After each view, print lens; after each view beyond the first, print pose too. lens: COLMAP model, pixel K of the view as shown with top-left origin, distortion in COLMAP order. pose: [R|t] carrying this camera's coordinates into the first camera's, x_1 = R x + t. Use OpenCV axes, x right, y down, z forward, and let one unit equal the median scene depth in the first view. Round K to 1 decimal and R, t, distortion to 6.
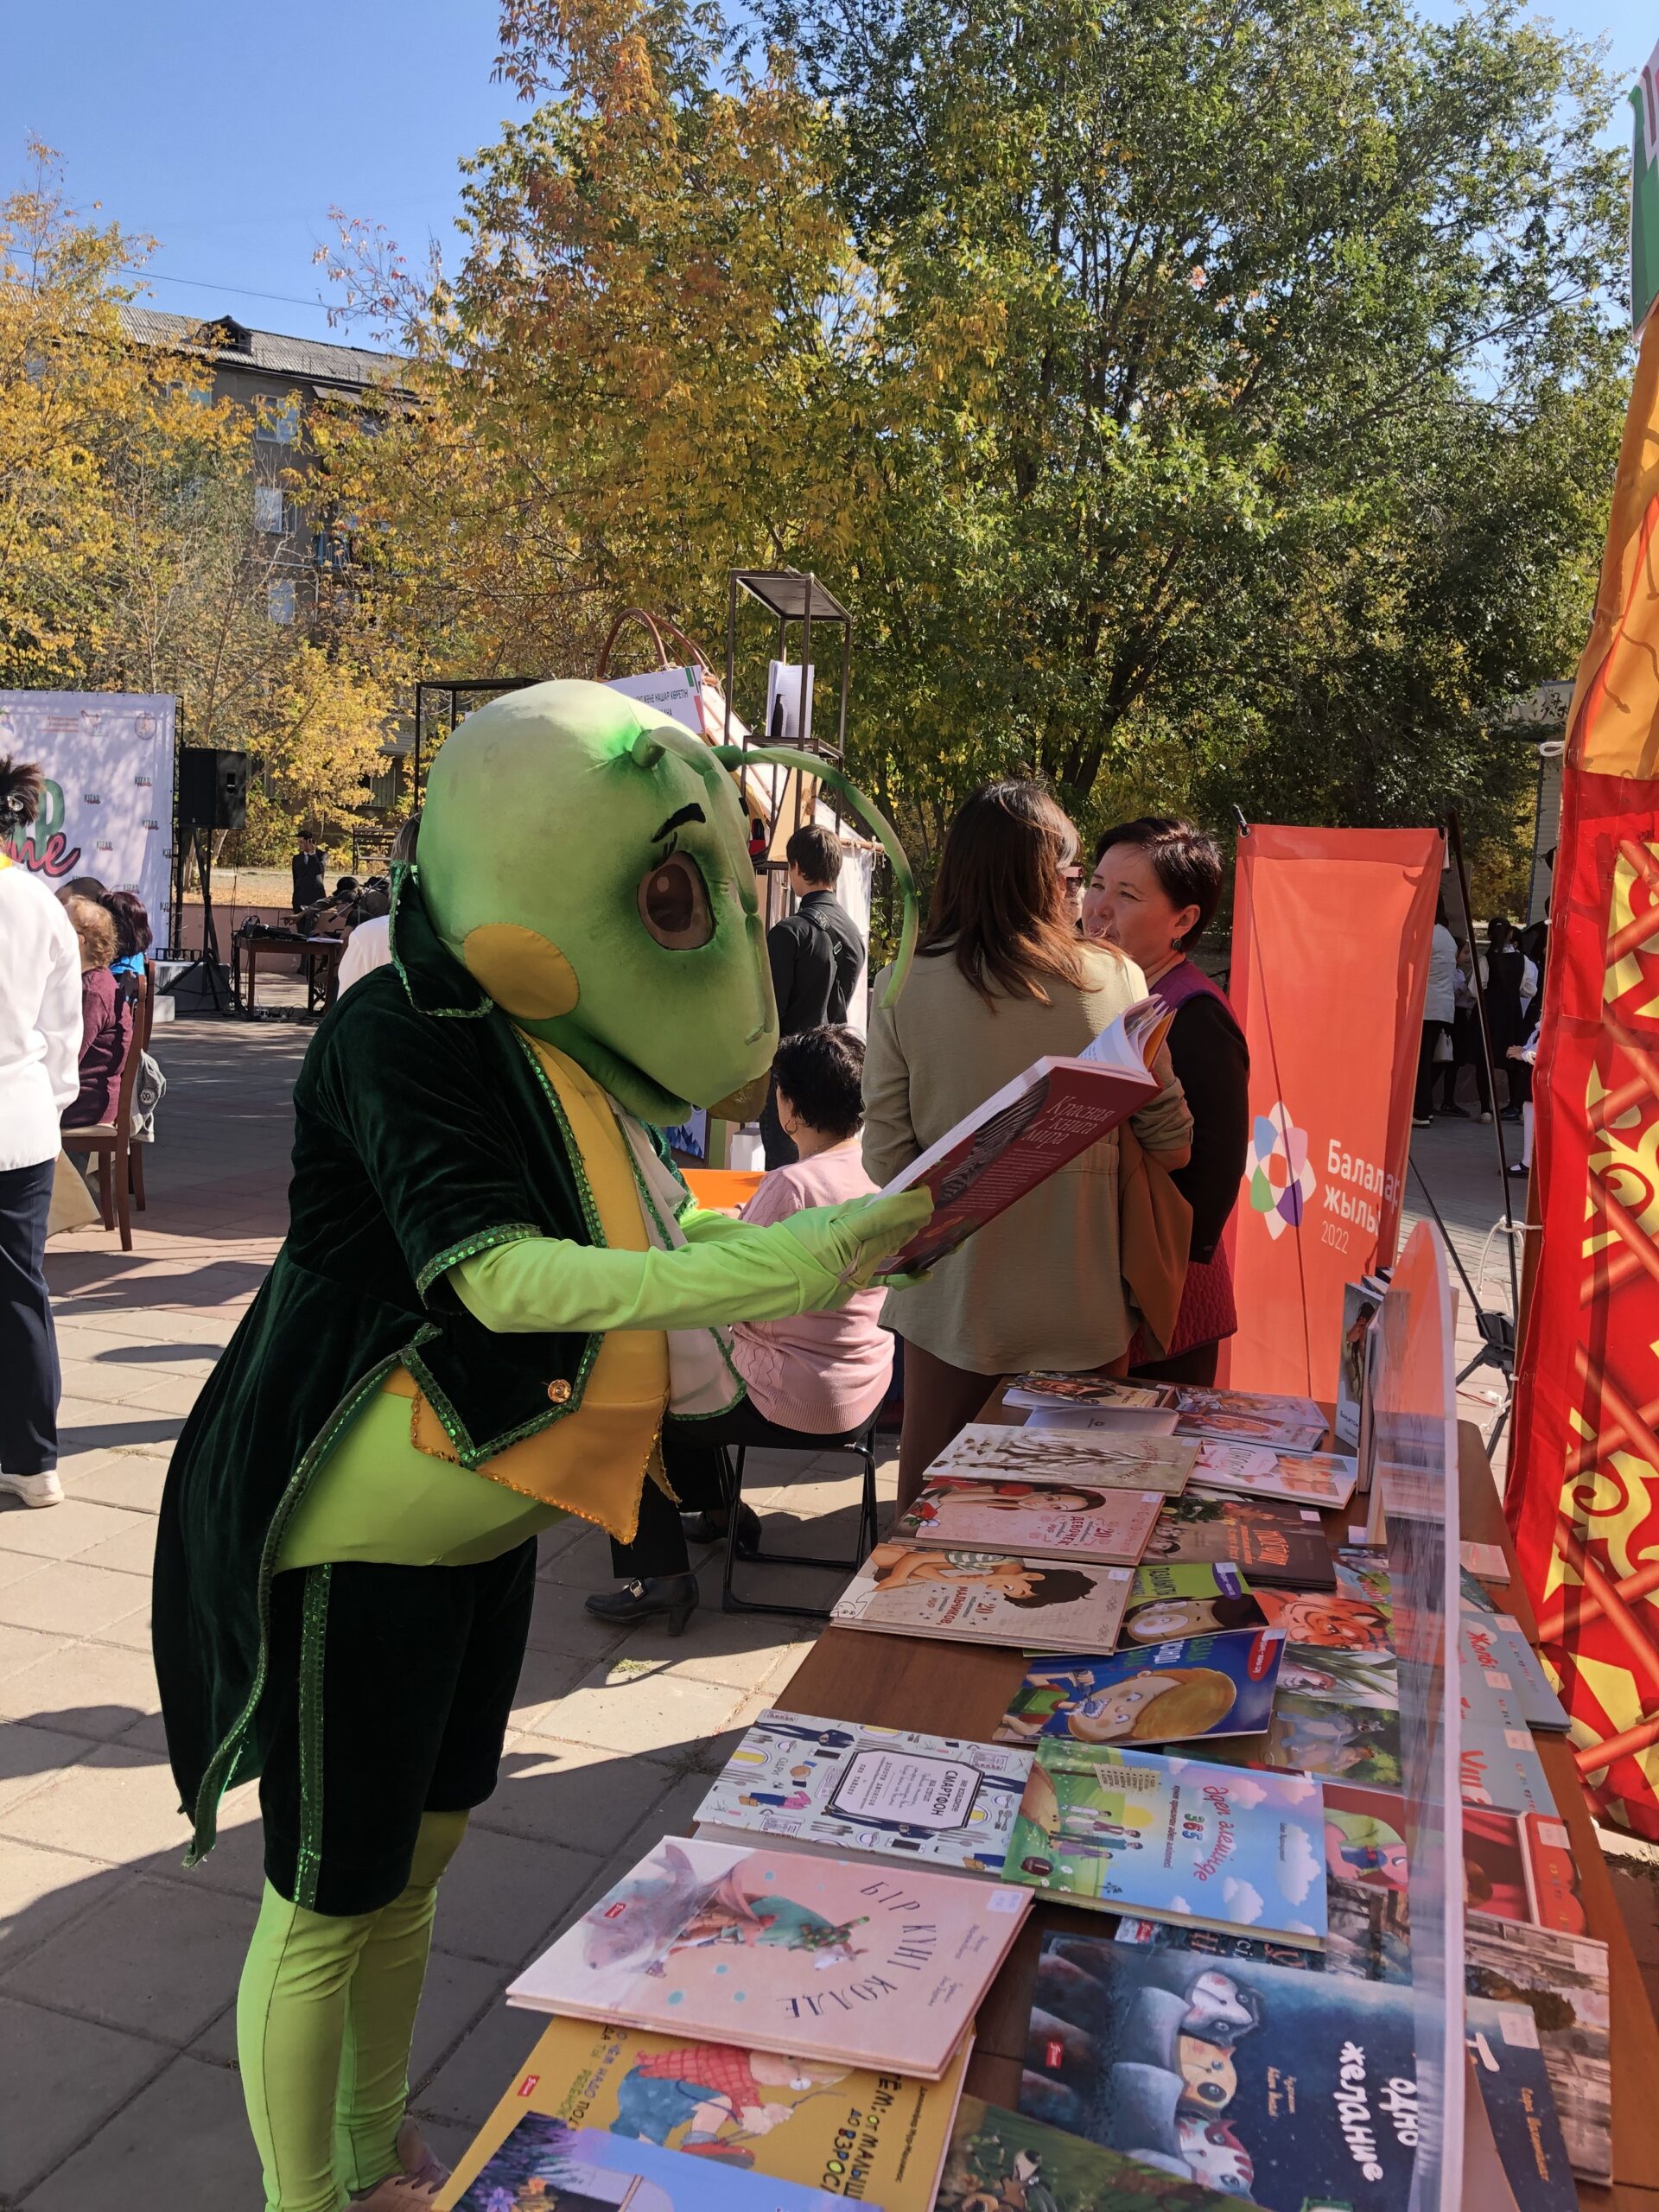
lens RADIAL K [[1853.4, 0, 829.5], [0, 1853.4, 1106.0], [0, 0, 1]] dist [0.127697, -0.228363]
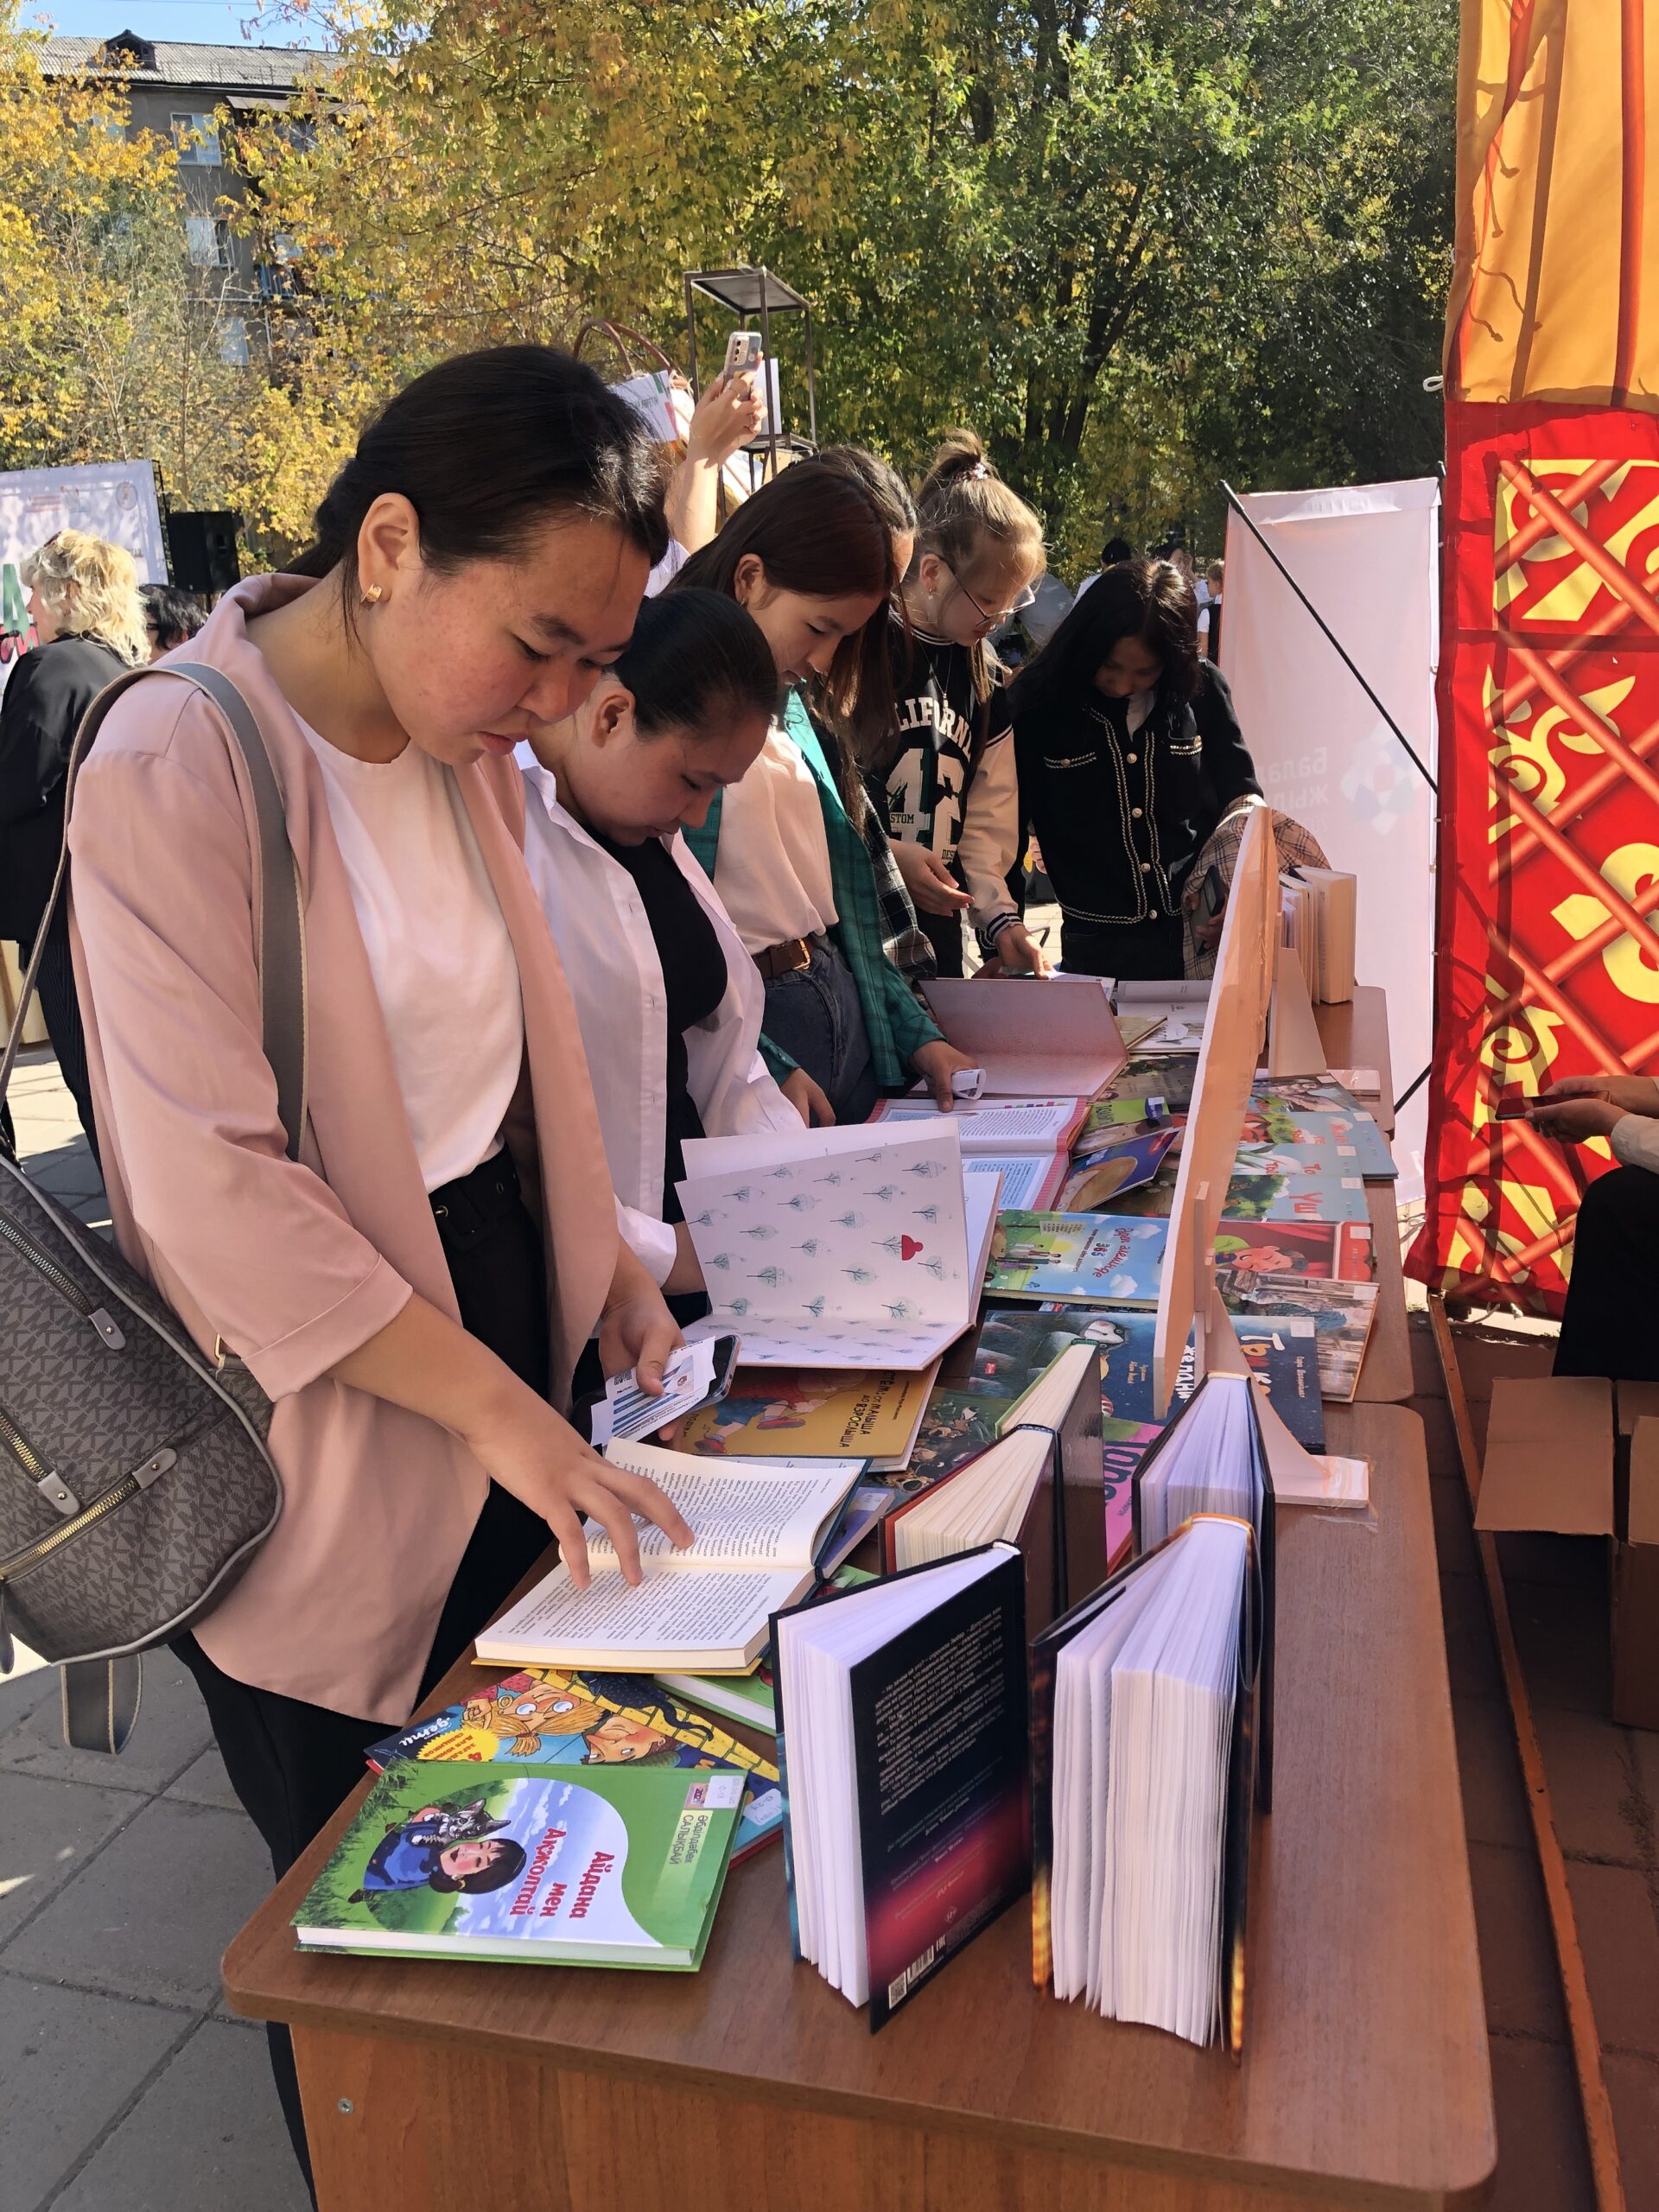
lens RADIAL K [[1853.4, 0, 829.5], [0, 1853.4, 1106.0], [0, 0, 1]] dist [0.127697, -0.228363]
pose [[0.993608, -0.107978, -0.032919, 0.022025], [0.111794, 0.981683, 0.154276, 0.016732], [0.015658, -0.156970, 0.987479, -0.158857]]
